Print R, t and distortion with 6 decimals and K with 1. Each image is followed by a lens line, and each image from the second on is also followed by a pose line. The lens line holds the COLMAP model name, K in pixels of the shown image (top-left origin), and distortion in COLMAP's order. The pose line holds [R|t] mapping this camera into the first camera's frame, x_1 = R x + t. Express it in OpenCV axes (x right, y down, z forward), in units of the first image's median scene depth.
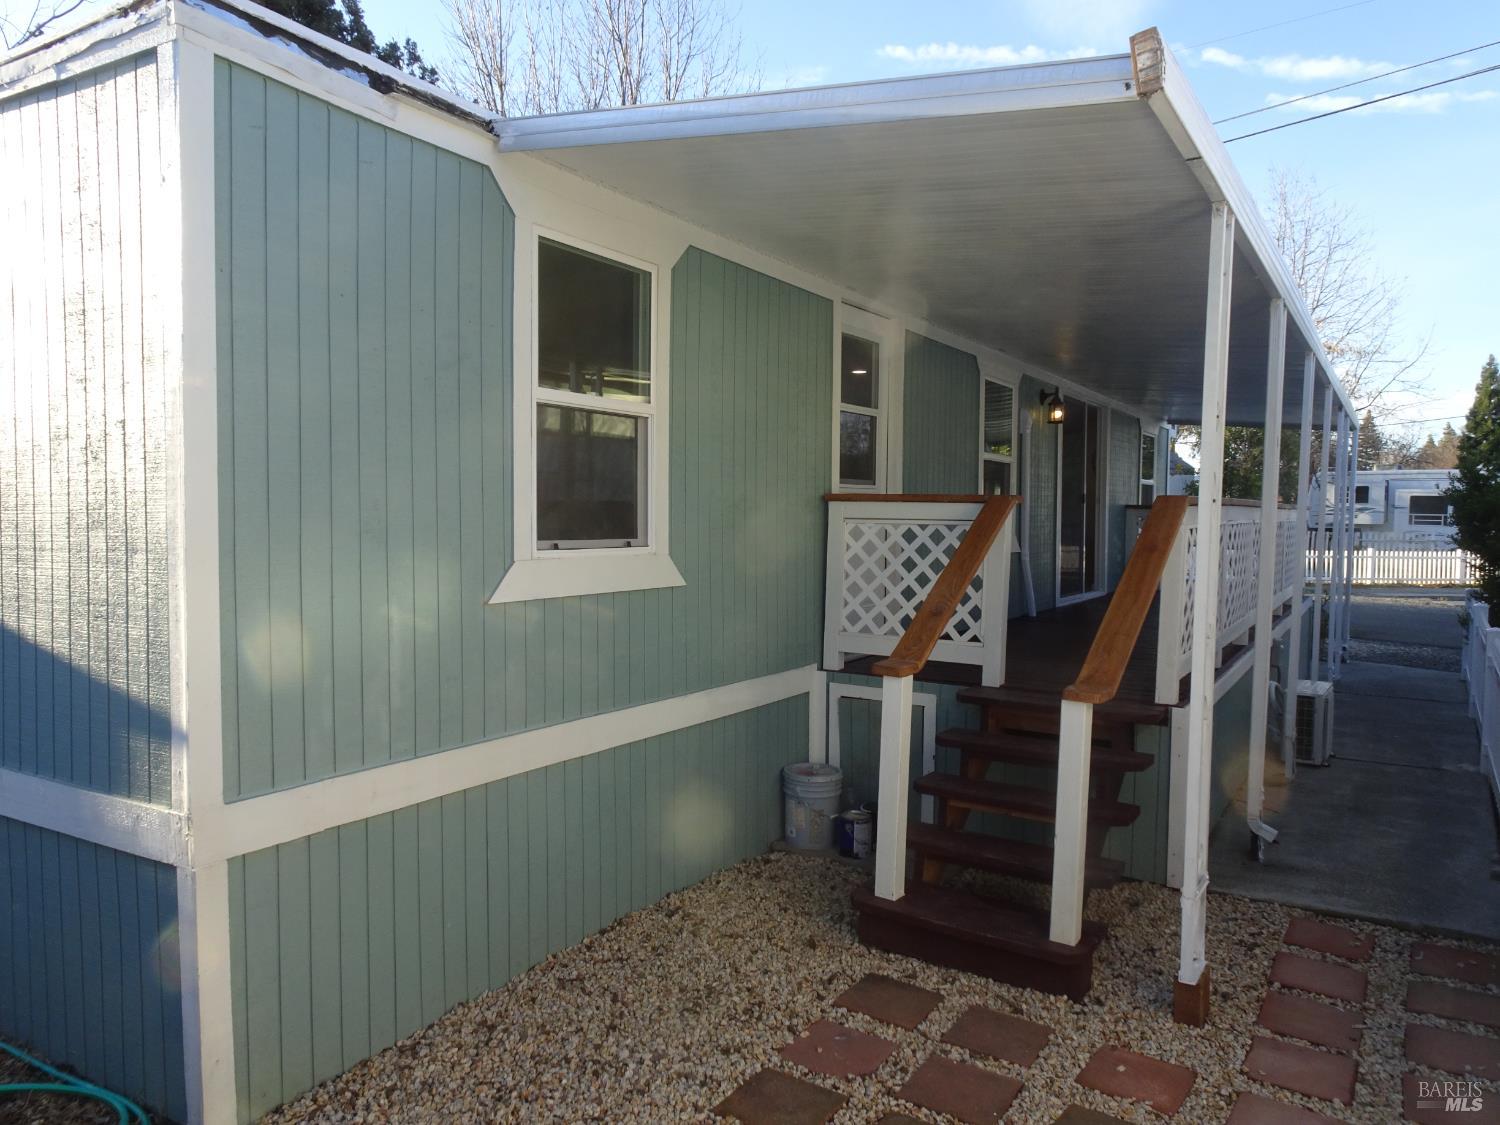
lens RADIAL K [[1067.1, 0, 751.5], [0, 1067.1, 565.5], [0, 0, 1]] dist [0.009139, -0.002294]
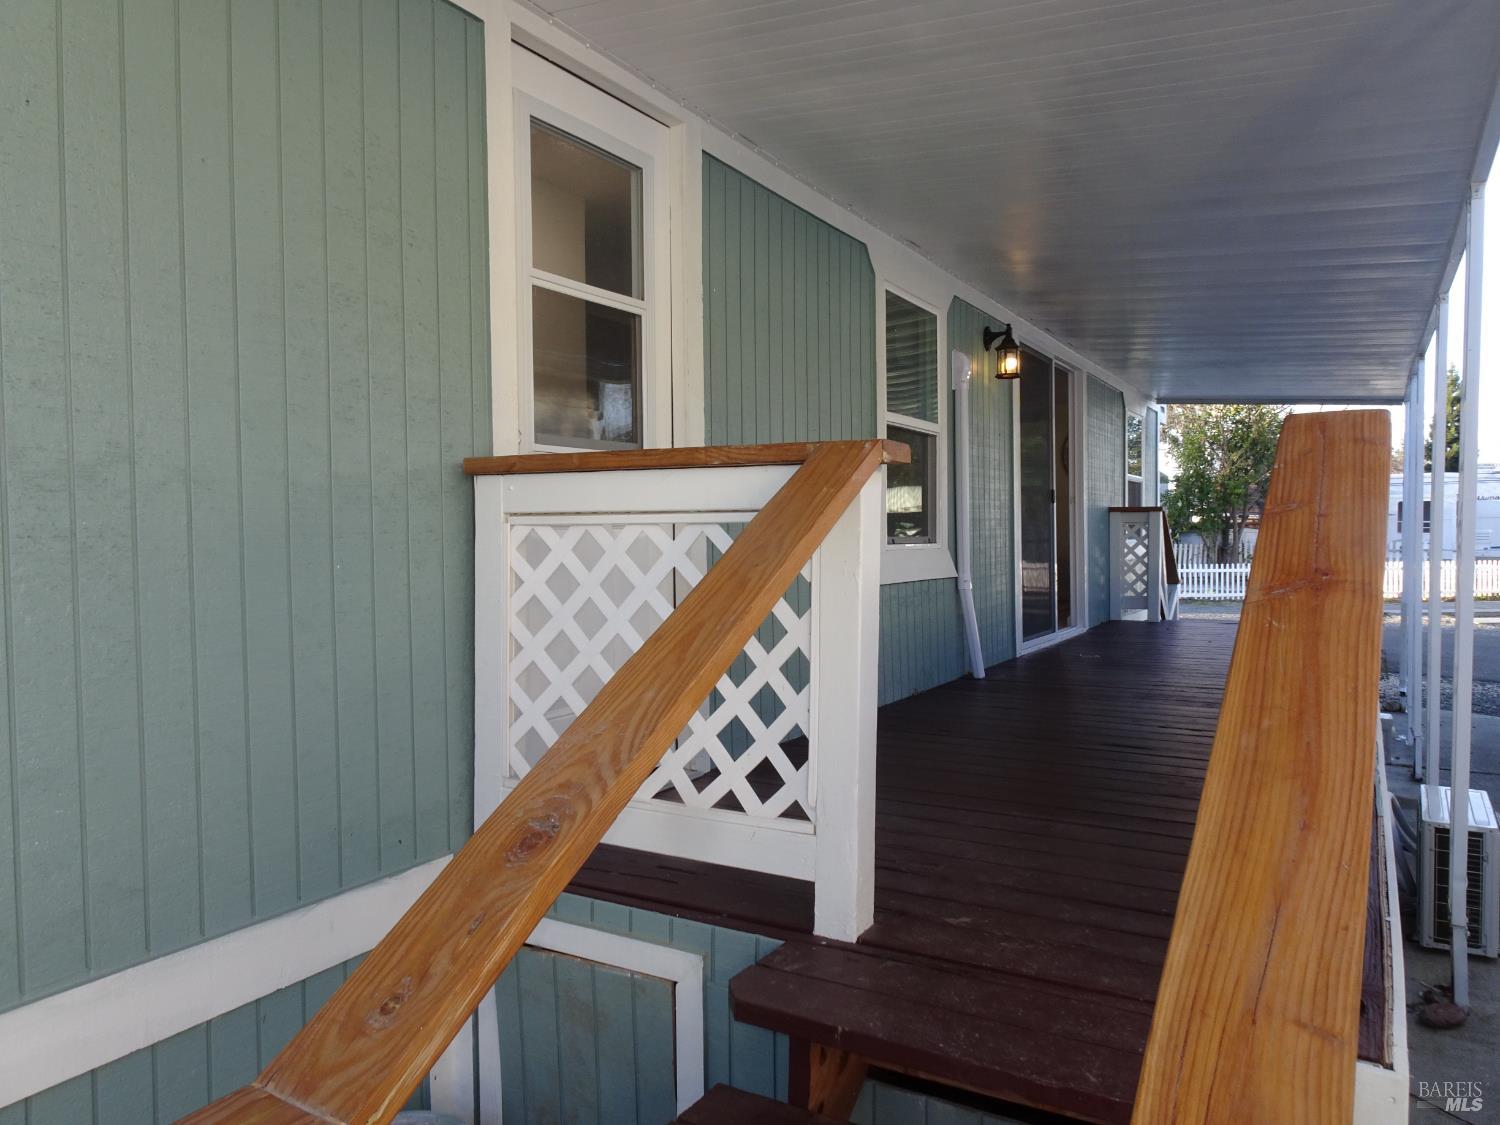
lens RADIAL K [[1067.1, 0, 751.5], [0, 1067.1, 565.5], [0, 0, 1]] dist [0.009139, -0.002294]
pose [[0.999427, -0.018550, 0.028327, 0.107787], [0.019139, 0.999603, -0.020662, -0.008058], [-0.027932, 0.021193, 0.999385, 0.356181]]
